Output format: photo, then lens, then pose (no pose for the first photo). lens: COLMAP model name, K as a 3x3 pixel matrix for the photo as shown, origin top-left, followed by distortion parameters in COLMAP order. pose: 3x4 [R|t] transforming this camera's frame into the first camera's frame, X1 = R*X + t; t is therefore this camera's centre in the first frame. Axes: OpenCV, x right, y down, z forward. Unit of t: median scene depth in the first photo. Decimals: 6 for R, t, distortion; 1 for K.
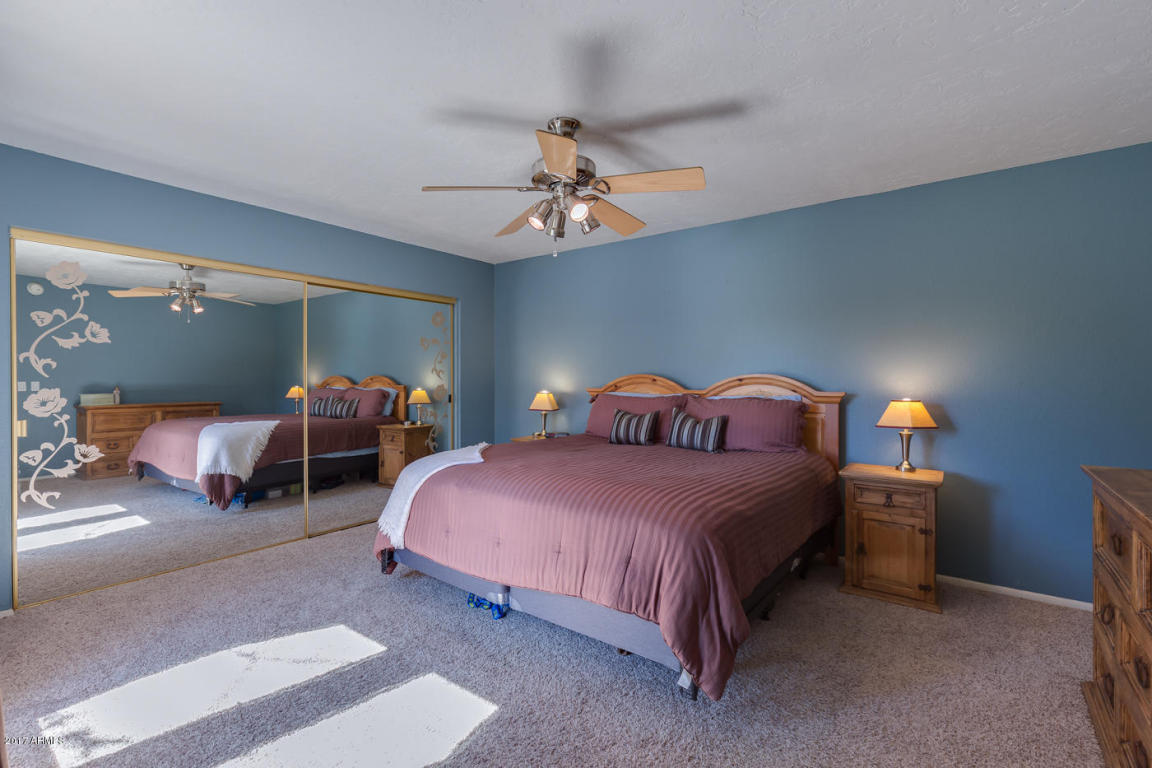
lens RADIAL K [[535.5, 0, 578.3], [0, 535.5, 381.3], [0, 0, 1]] dist [0.000828, 0.000093]
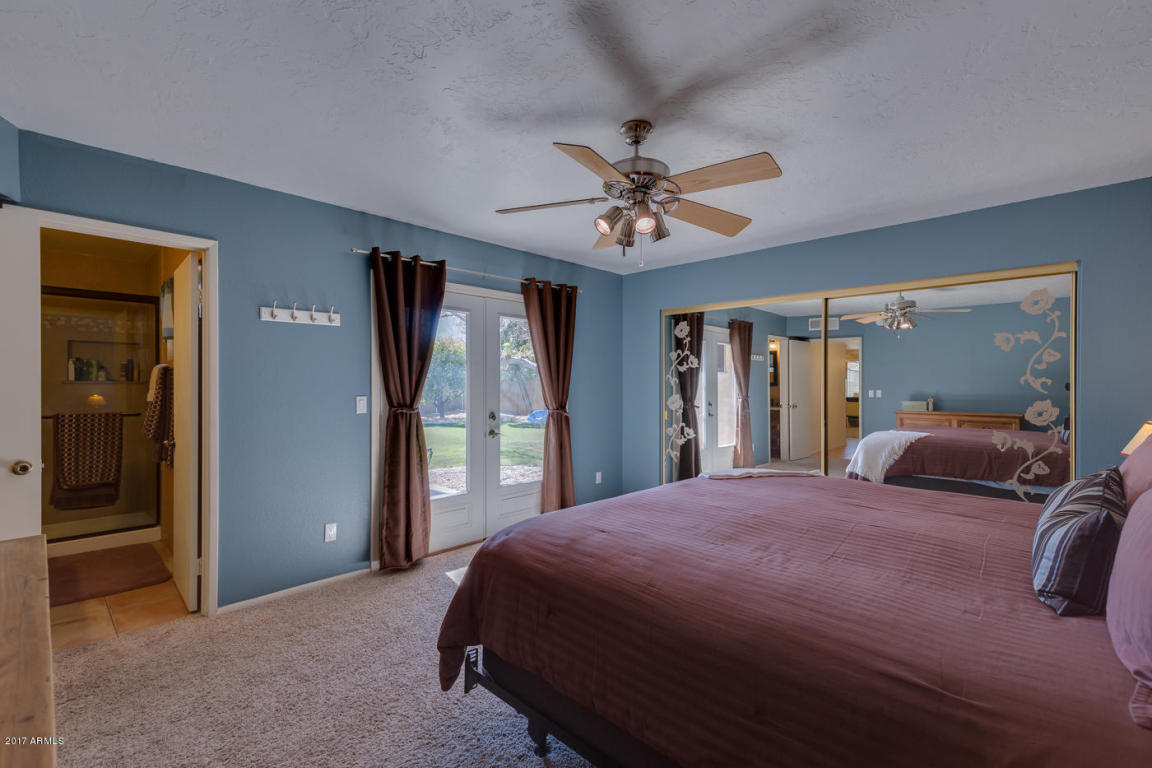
lens RADIAL K [[535.5, 0, 578.3], [0, 535.5, 383.8], [0, 0, 1]] dist [0.000828, 0.000093]
pose [[-0.136400, -0.004743, -0.990643, 0.815203], [-0.007163, 0.999967, -0.003801, -0.012686], [0.990628, 0.006577, -0.136429, 0.890024]]
